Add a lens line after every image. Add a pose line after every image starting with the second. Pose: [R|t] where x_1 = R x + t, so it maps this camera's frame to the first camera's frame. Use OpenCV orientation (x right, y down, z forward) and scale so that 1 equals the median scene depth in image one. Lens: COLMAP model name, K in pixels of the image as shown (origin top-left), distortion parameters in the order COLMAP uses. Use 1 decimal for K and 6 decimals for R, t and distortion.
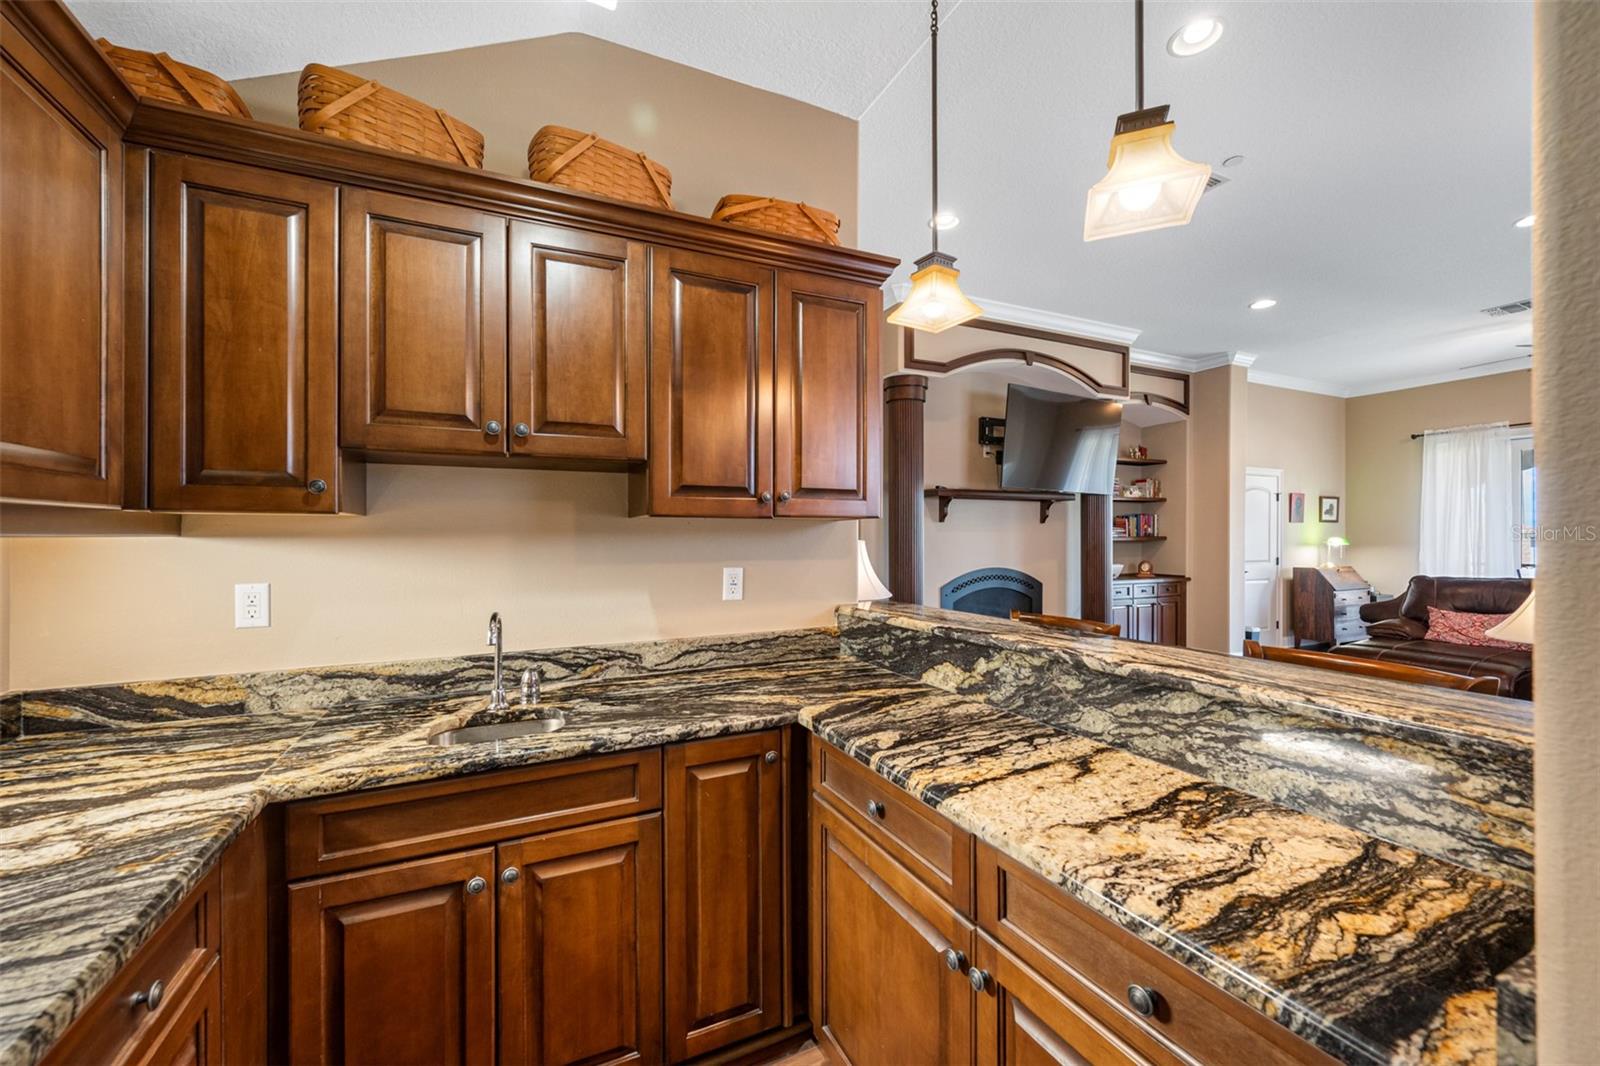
lens RADIAL K [[637.3, 0, 802.0], [0, 637.3, 539.0], [0, 0, 1]] dist [-0.001206, 0.000323]
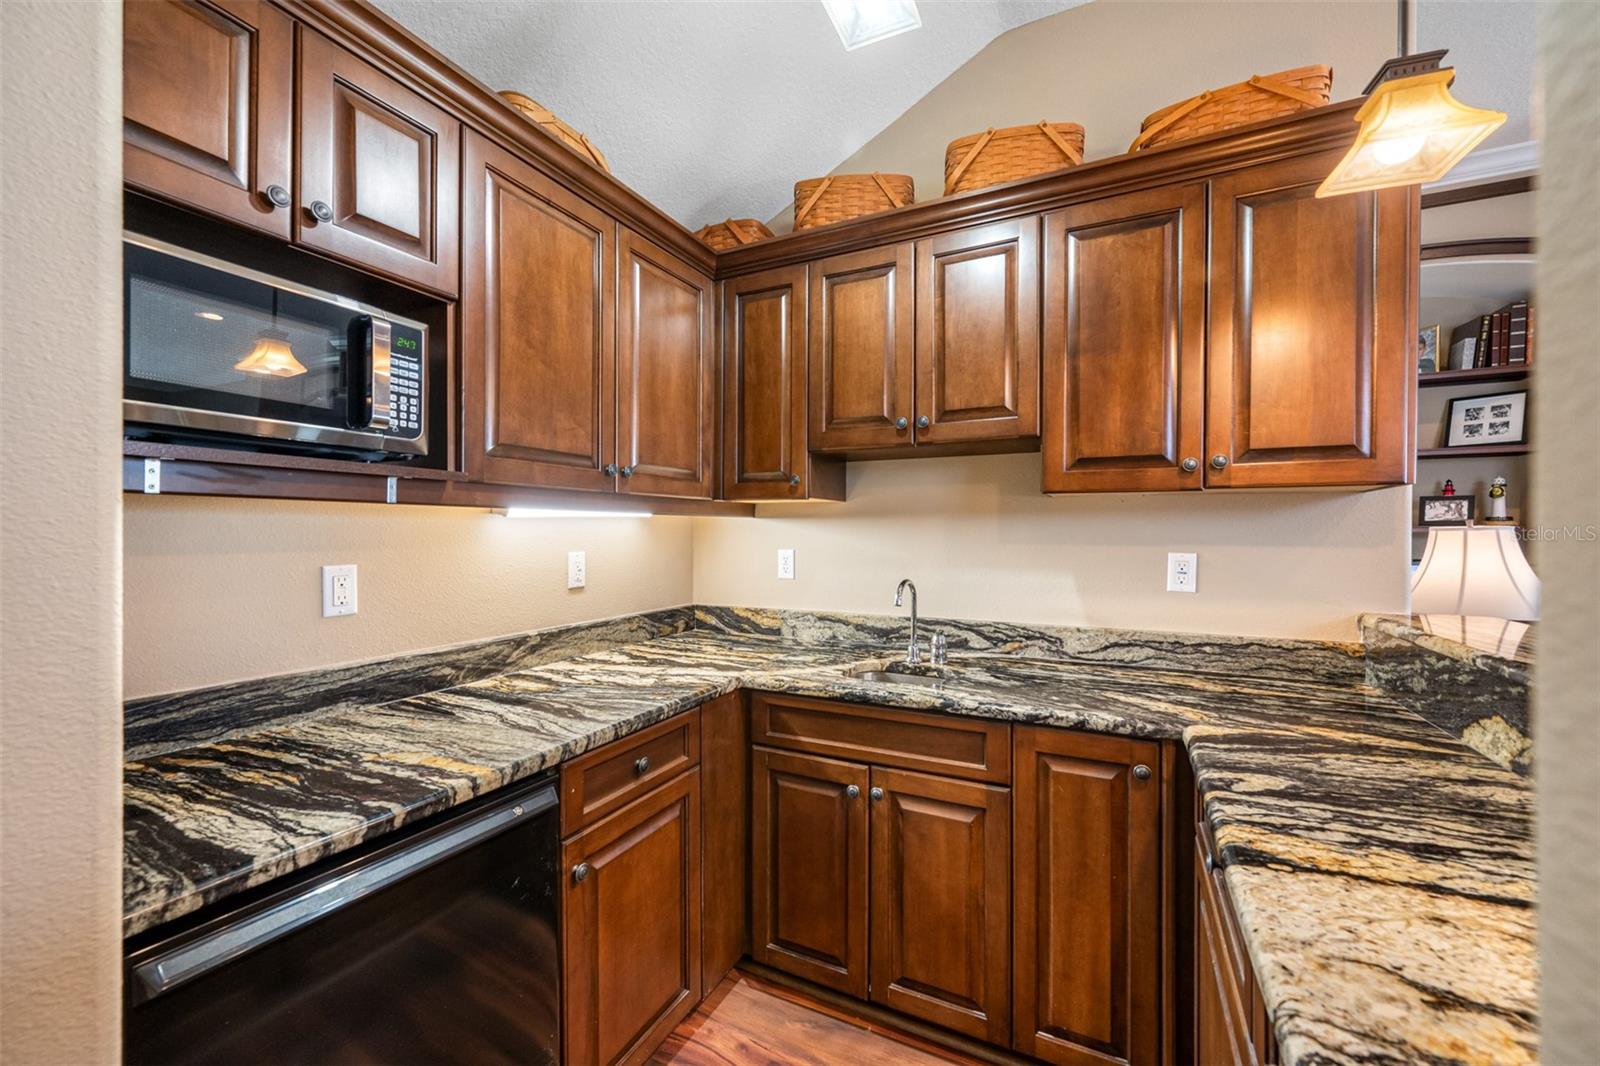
lens RADIAL K [[637.3, 0, 806.0], [0, 637.3, 535.4], [0, 0, 1]] dist [-0.001206, 0.000323]
pose [[0.613035, 0.010264, -0.789989, 0.319934], [-0.008622, 0.999943, 0.006301, 0.026489], [0.790009, 0.002948, 0.613088, 0.123484]]
